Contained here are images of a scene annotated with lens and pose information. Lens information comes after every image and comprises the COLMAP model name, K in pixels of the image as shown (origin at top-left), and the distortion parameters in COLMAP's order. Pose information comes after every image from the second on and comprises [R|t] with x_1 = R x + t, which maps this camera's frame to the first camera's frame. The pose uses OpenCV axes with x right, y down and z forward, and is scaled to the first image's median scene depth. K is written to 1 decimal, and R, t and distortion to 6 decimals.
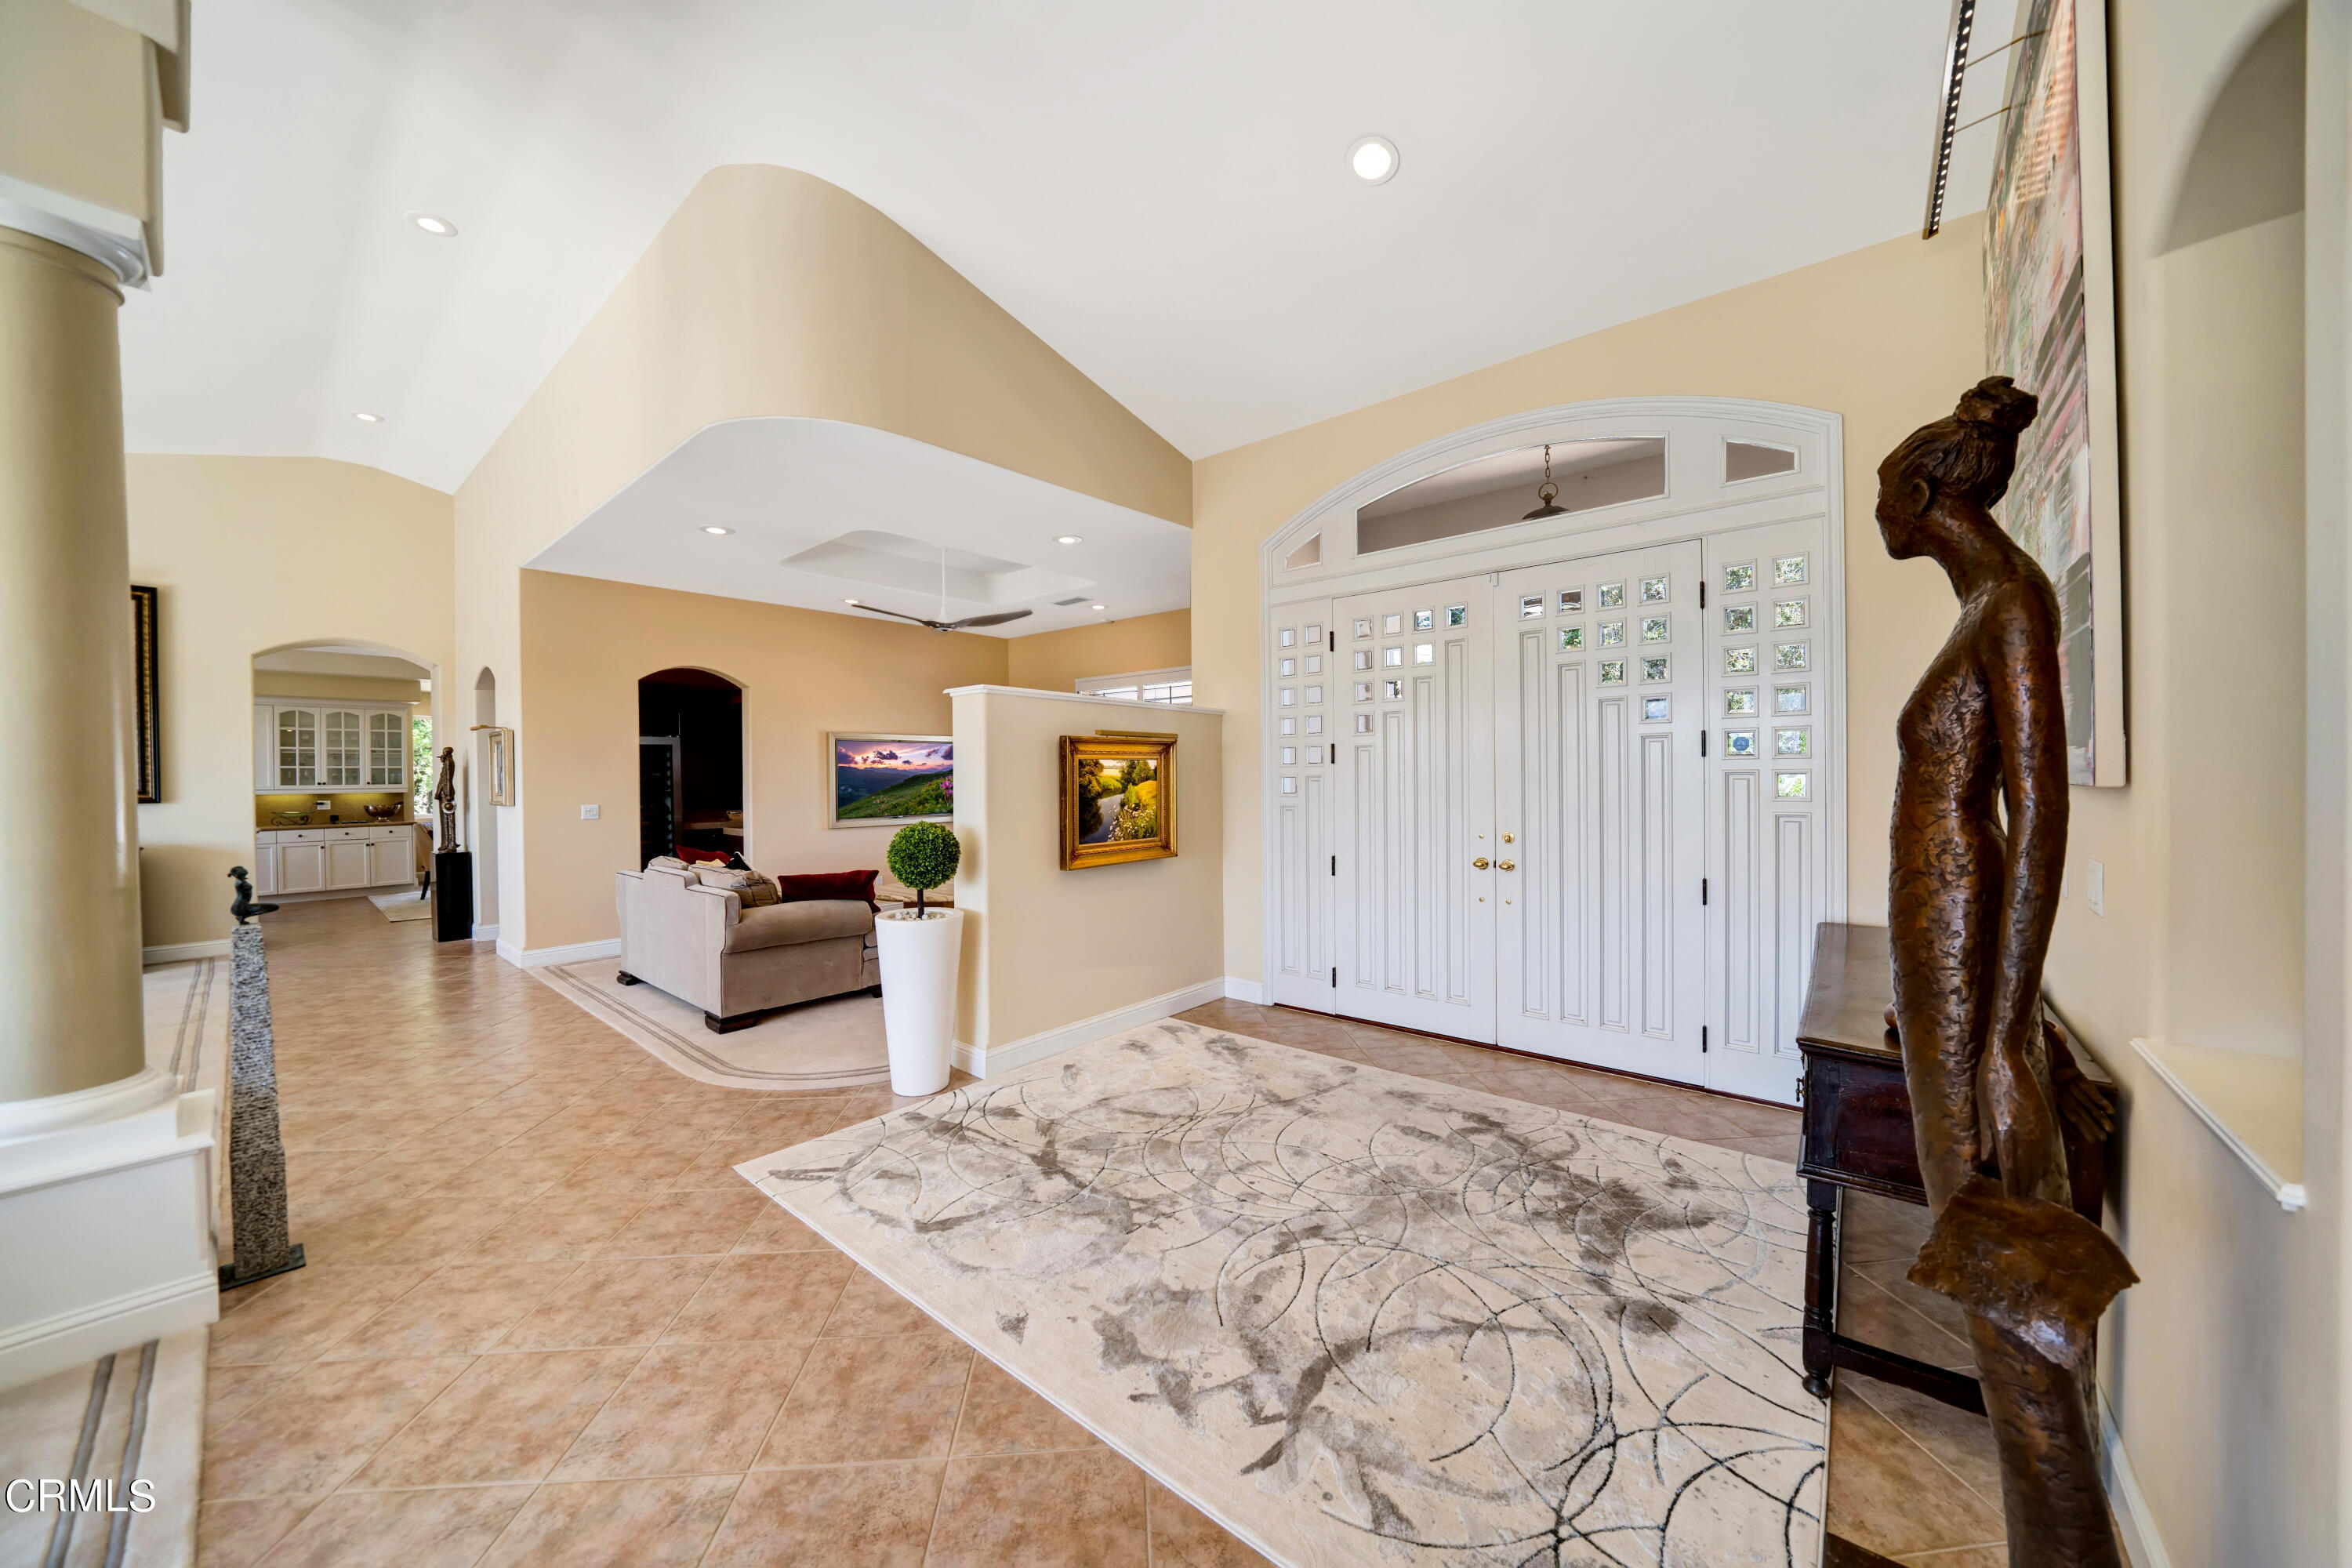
lens RADIAL K [[817.5, 0, 1189.6], [0, 817.5, 782.1], [0, 0, 1]] dist [-0.018456, -0.000035]
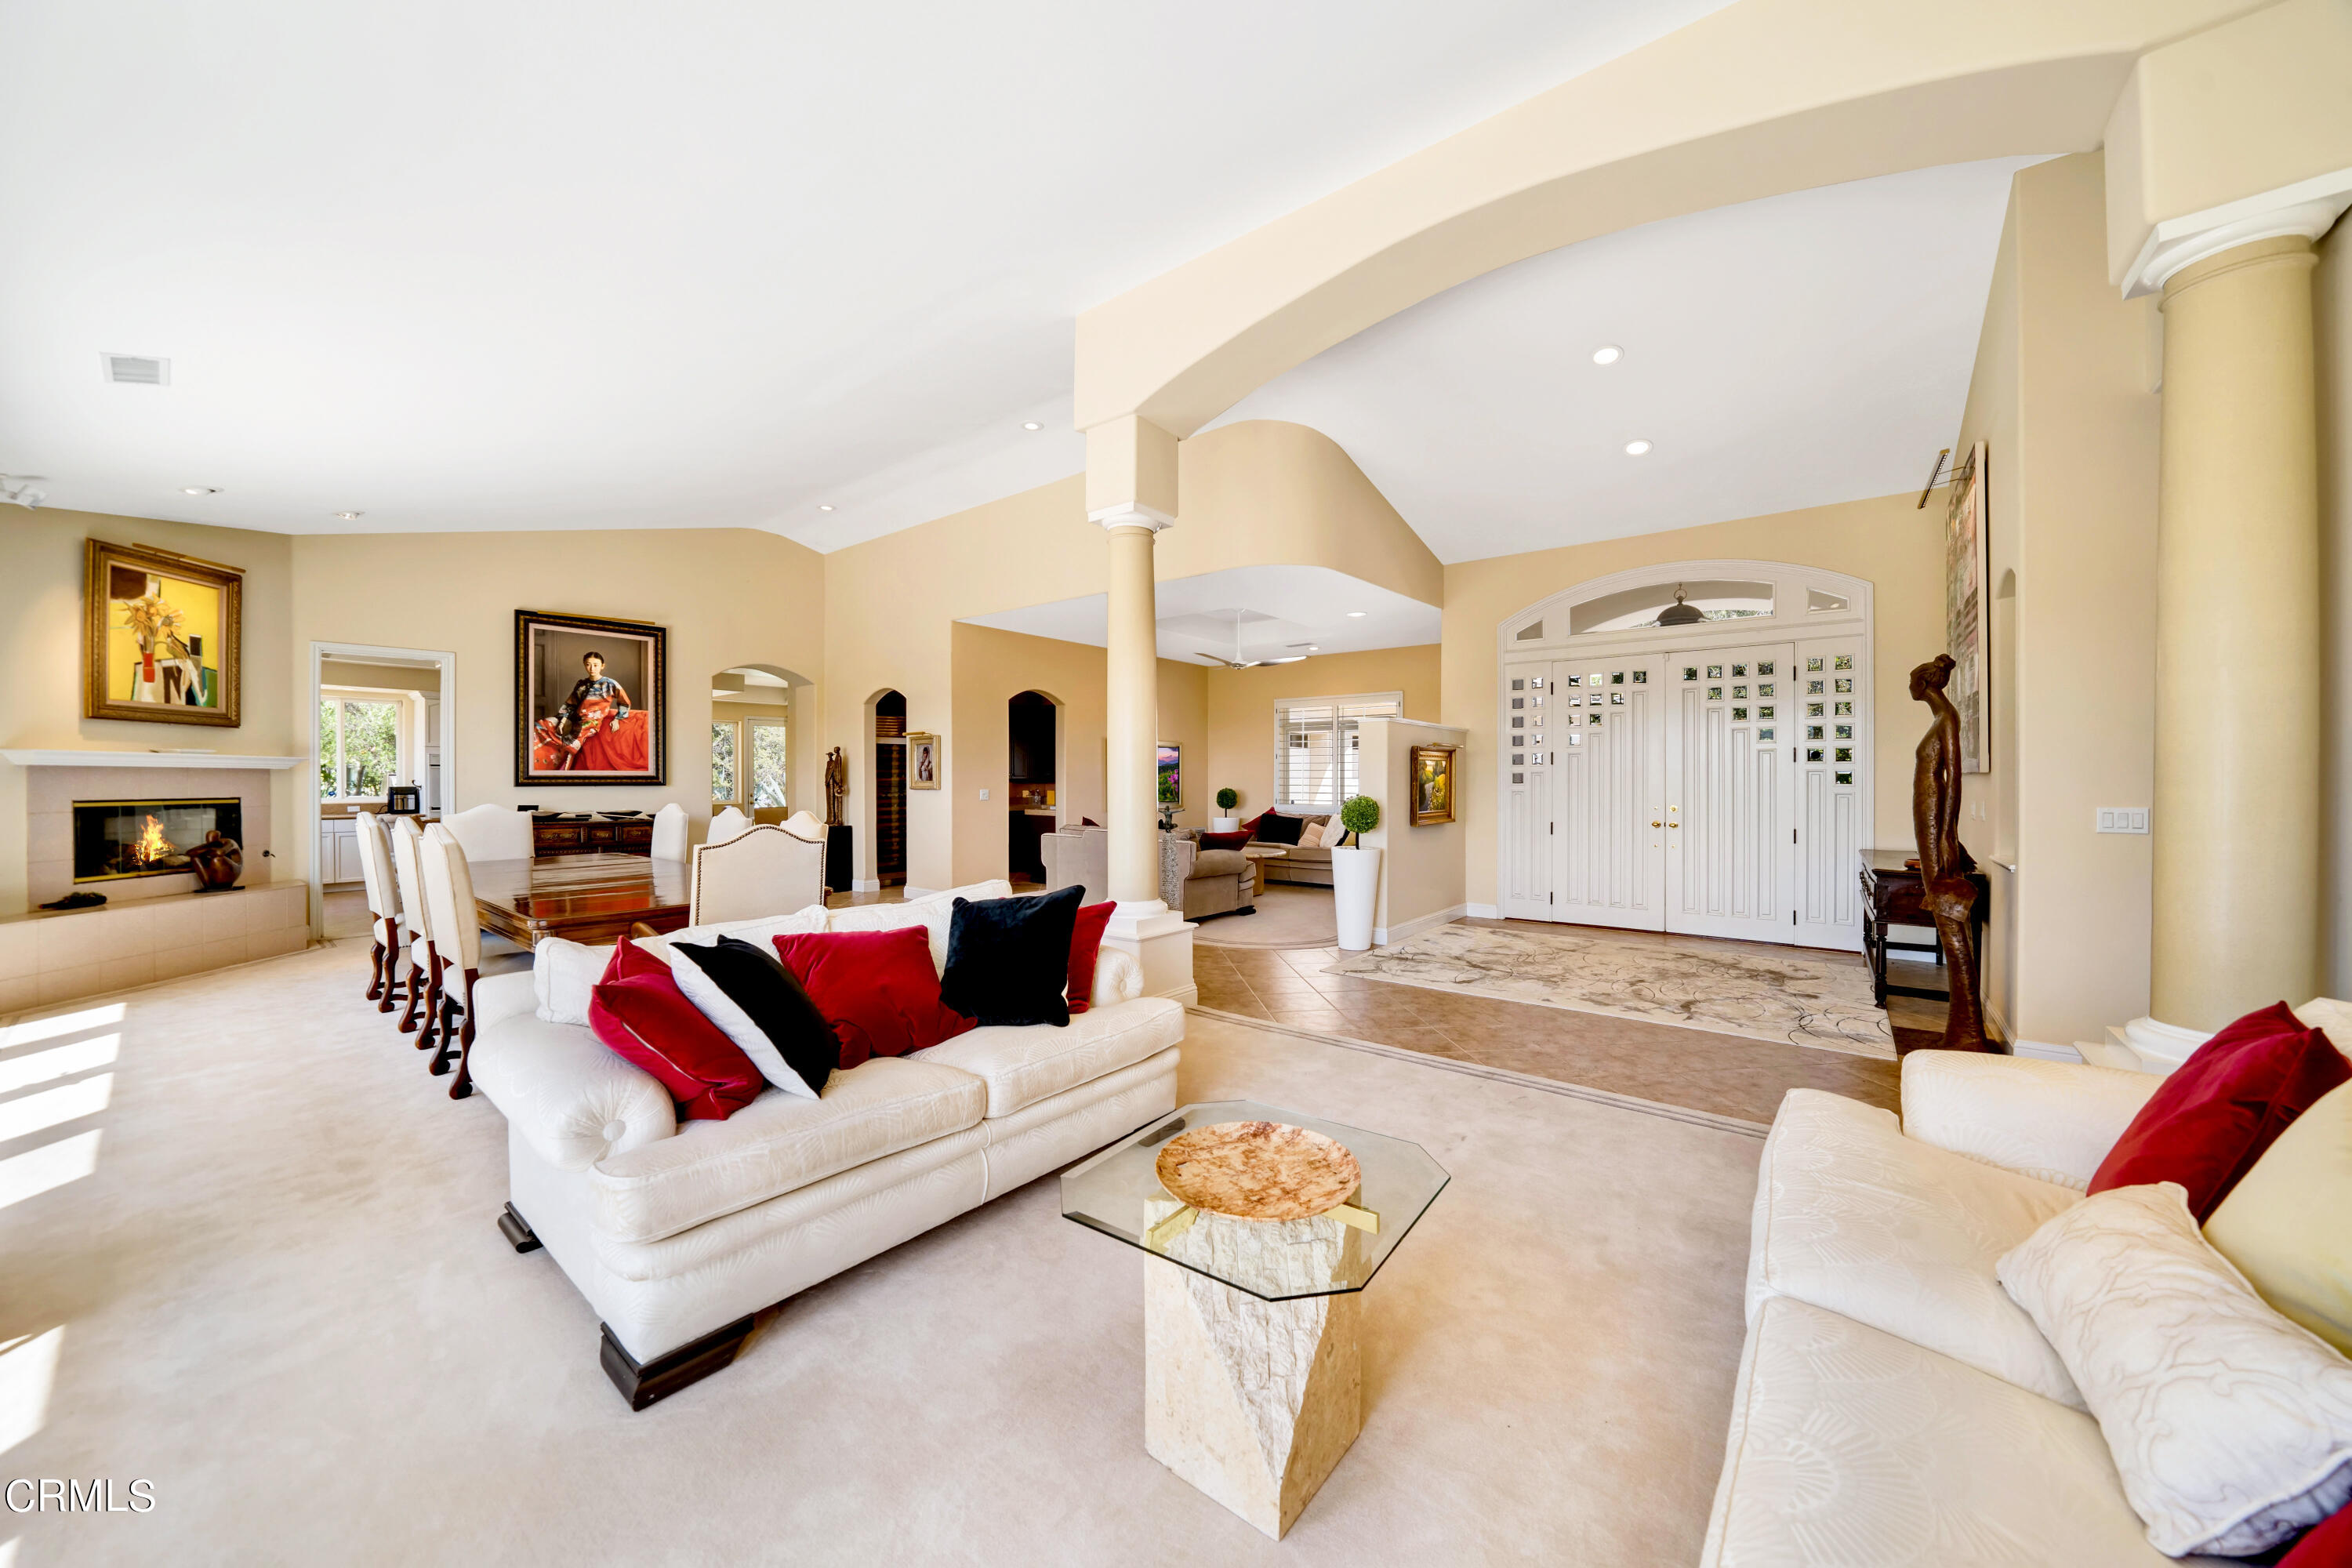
lens RADIAL K [[834.4, 0, 1193.6], [0, 834.4, 782.2], [0, 0, 1]] dist [-0.016649, 0.000108]
pose [[0.999317, 0.008582, 0.035956, -0.843463], [-0.008416, 0.999953, -0.004753, 0.037052], [-0.035995, 0.004447, 0.999342, -0.870316]]
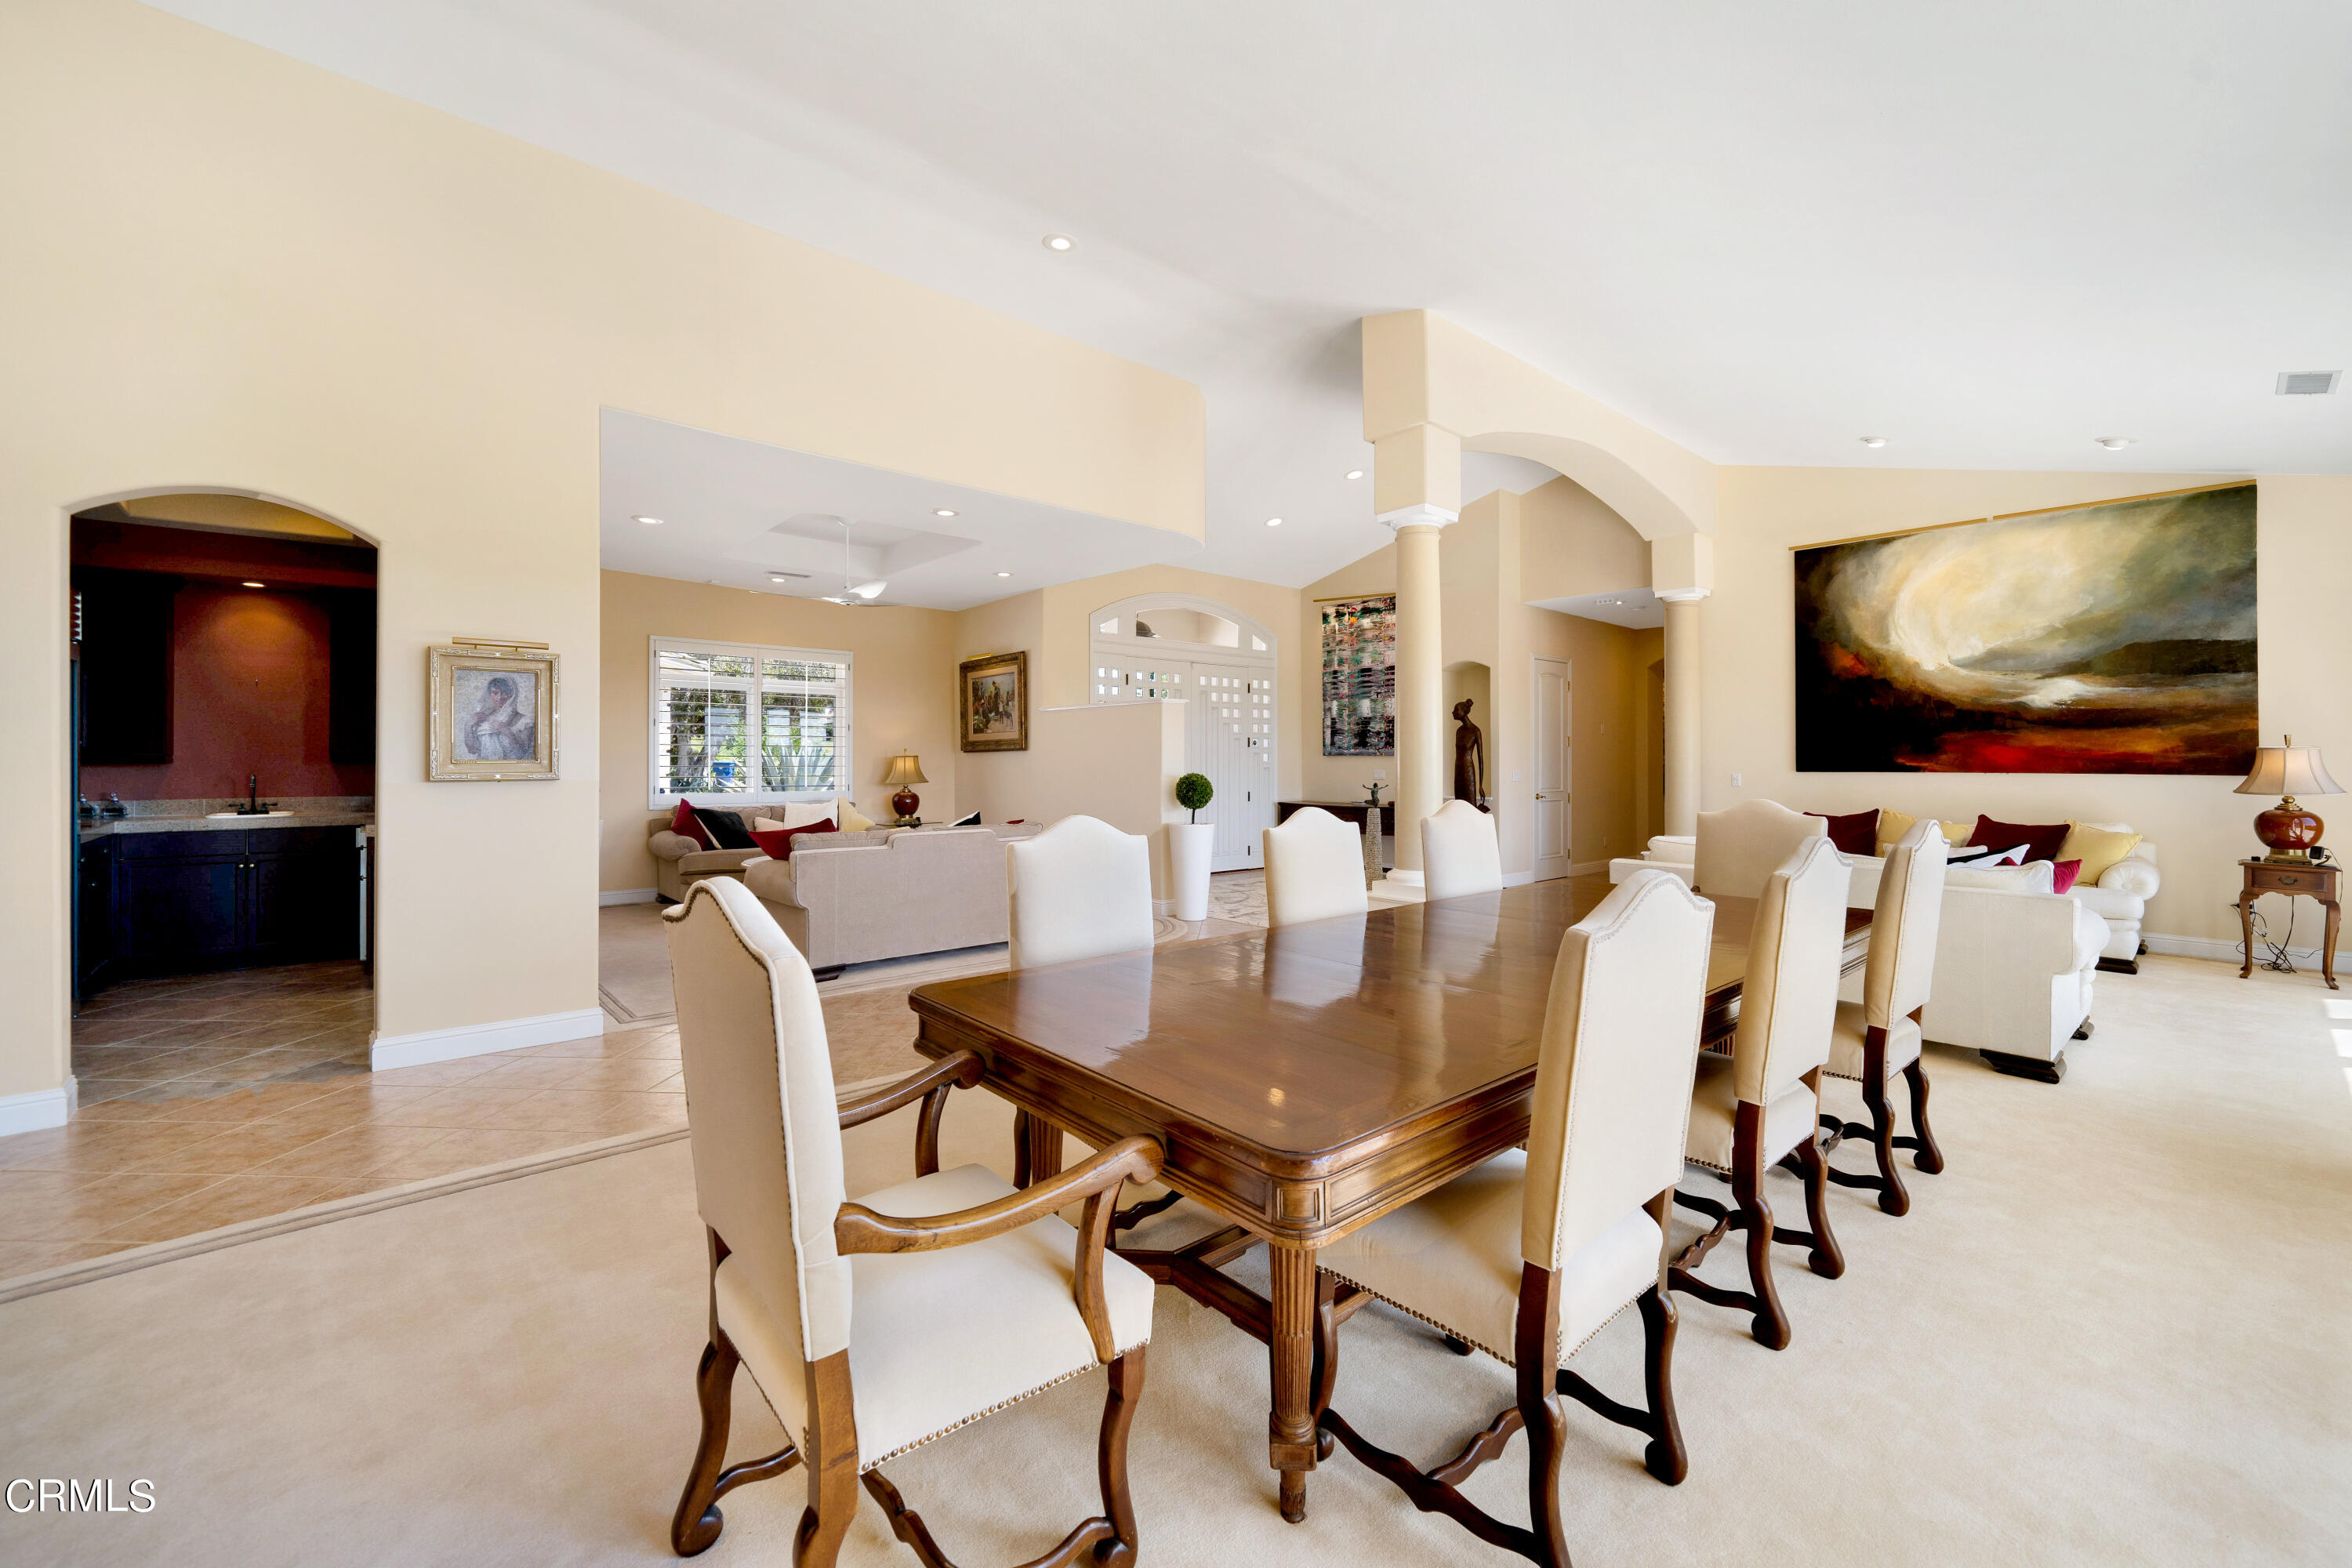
lens RADIAL K [[935.9, 0, 1180.5], [0, 935.9, 773.9], [0, 0, 1]] dist [-0.000075, 0.000296]
pose [[0.154172, -0.005331, 0.988030, -2.740904], [0.006176, 0.999971, 0.004432, 0.046905], [-0.988025, 0.005418, 0.154201, 0.800558]]
